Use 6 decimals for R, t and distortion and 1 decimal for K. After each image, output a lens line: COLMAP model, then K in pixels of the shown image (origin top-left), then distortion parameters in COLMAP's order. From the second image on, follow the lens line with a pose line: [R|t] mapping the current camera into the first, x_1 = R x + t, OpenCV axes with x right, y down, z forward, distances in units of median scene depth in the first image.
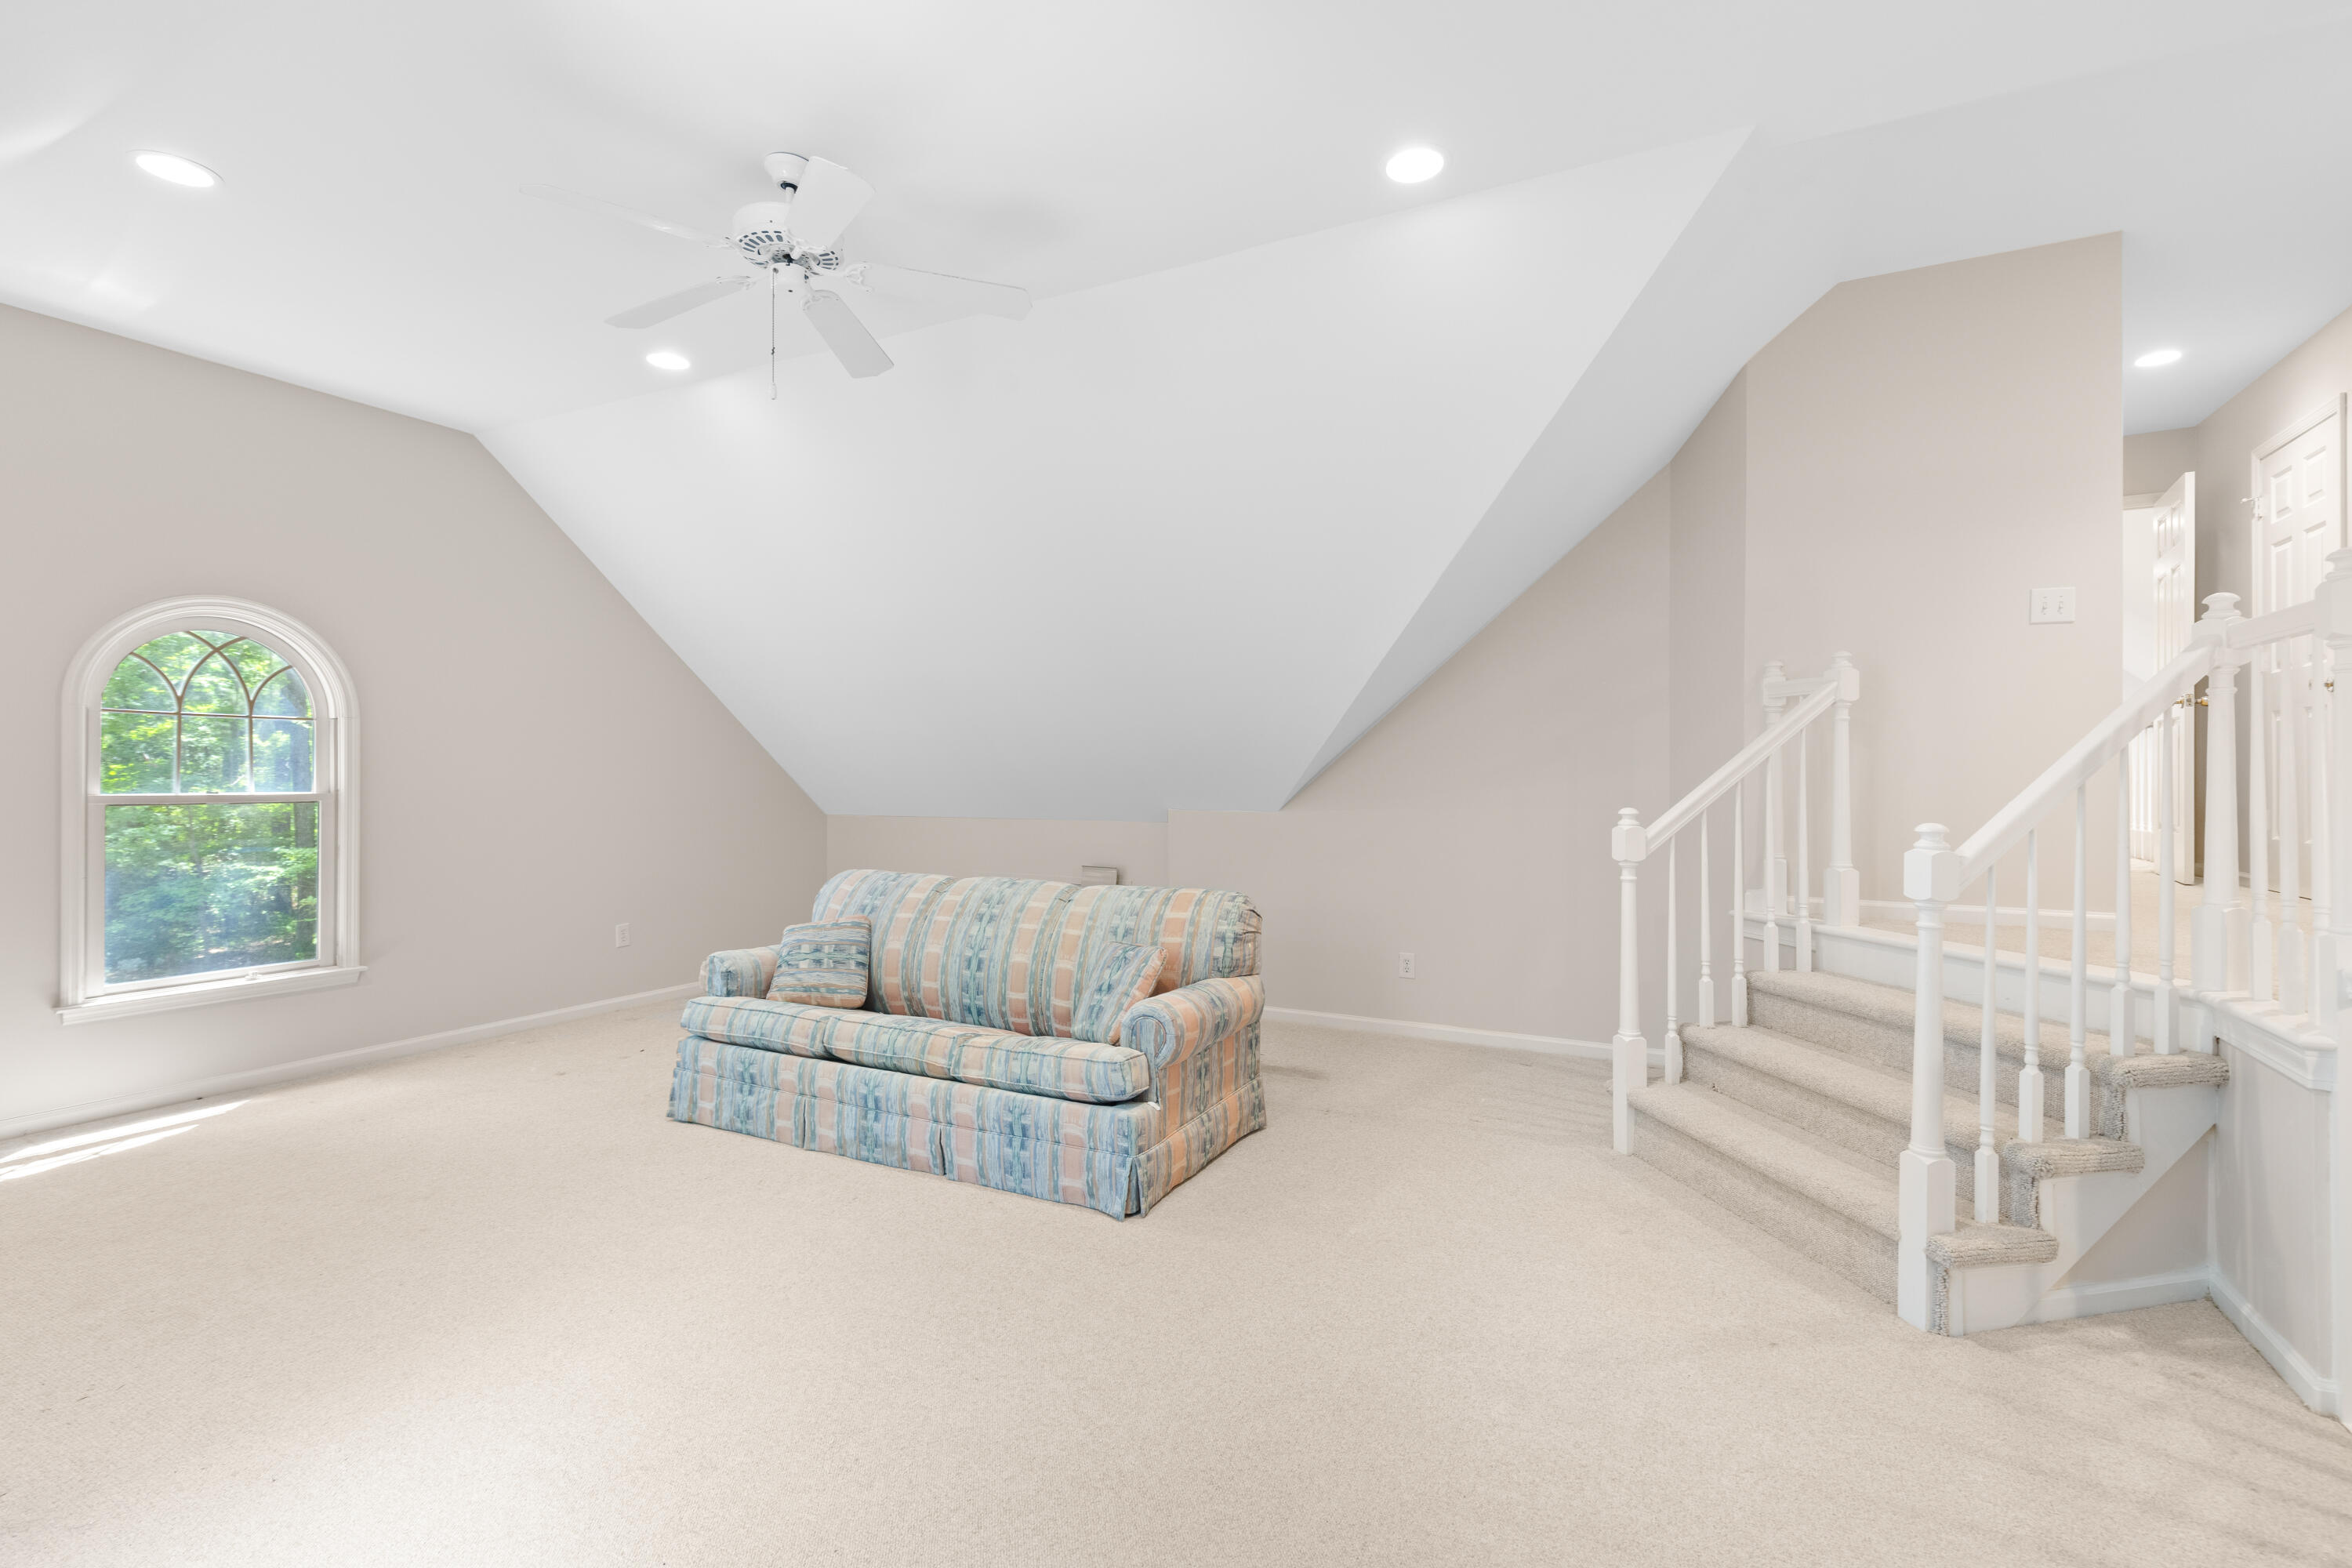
lens RADIAL K [[1058.5, 0, 1183.9], [0, 1058.5, 777.1], [0, 0, 1]] dist [0.008360, -0.001156]
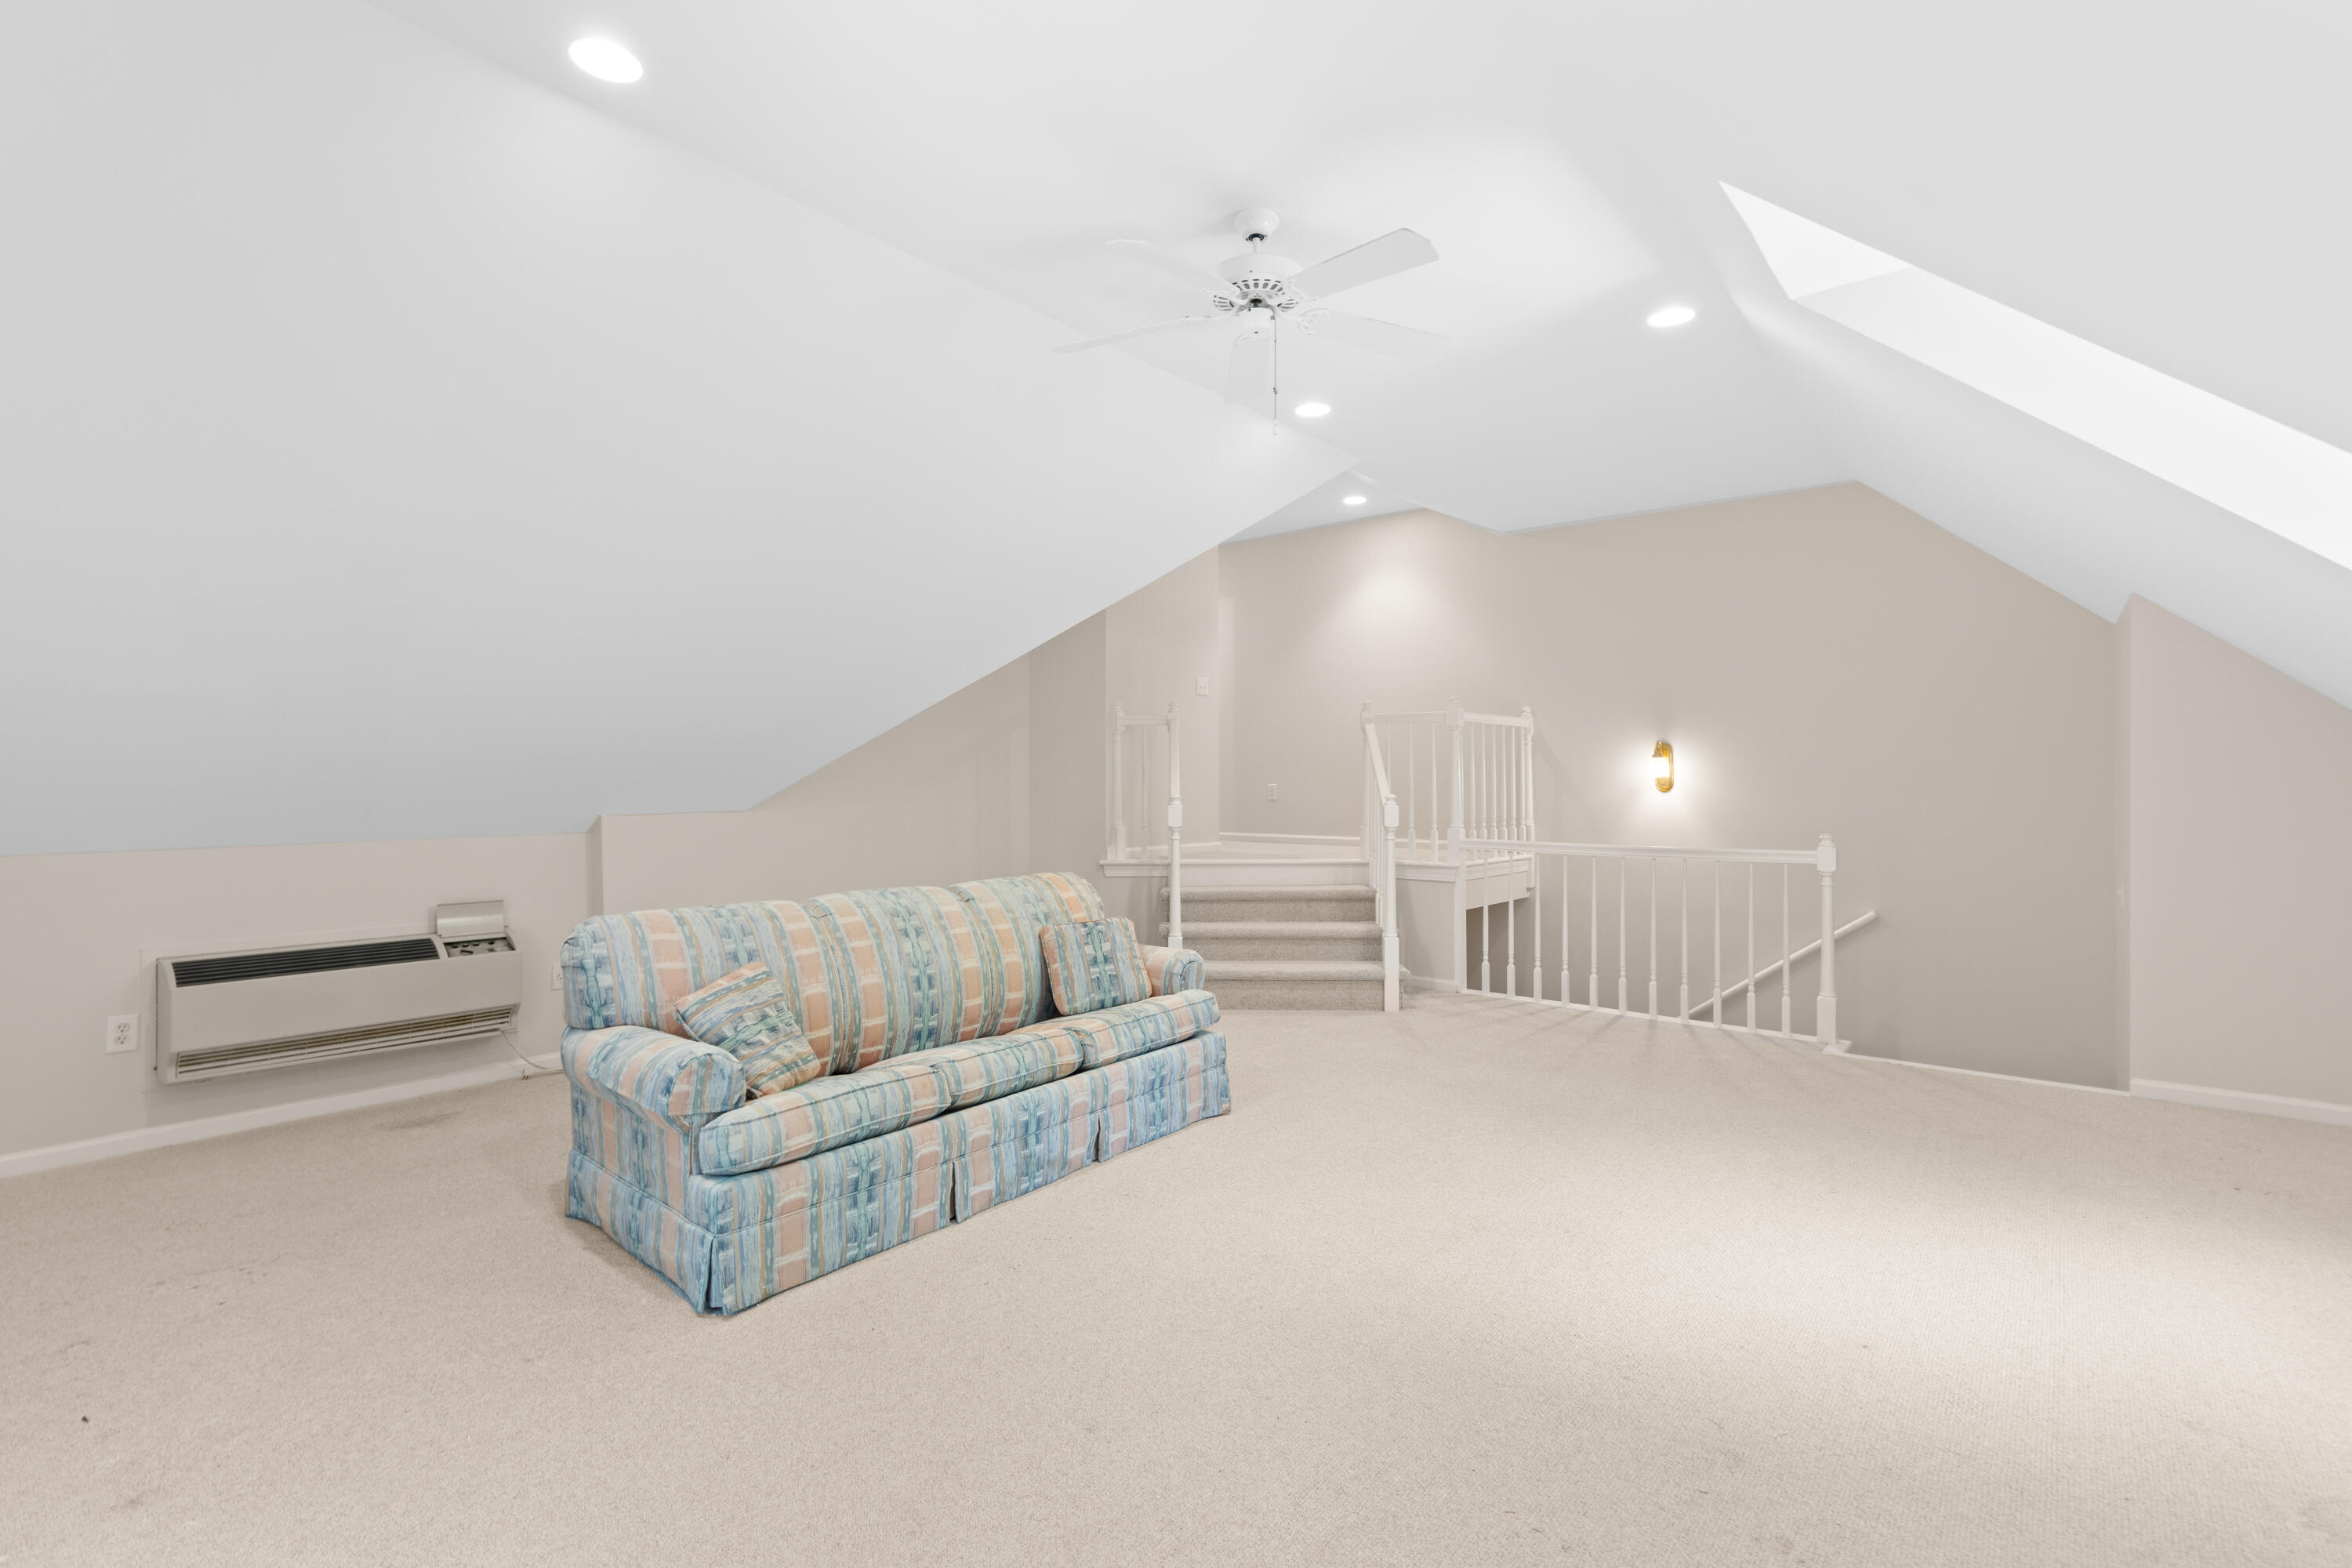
lens RADIAL K [[1058.5, 0, 1183.9], [0, 1058.5, 777.1], [0, 0, 1]] dist [0.008360, -0.001156]
pose [[0.216218, -0.004776, 0.976333, -1.097665], [0.002616, 0.999987, 0.004313, -0.001640], [-0.976342, 0.001621, 0.216228, 0.628842]]
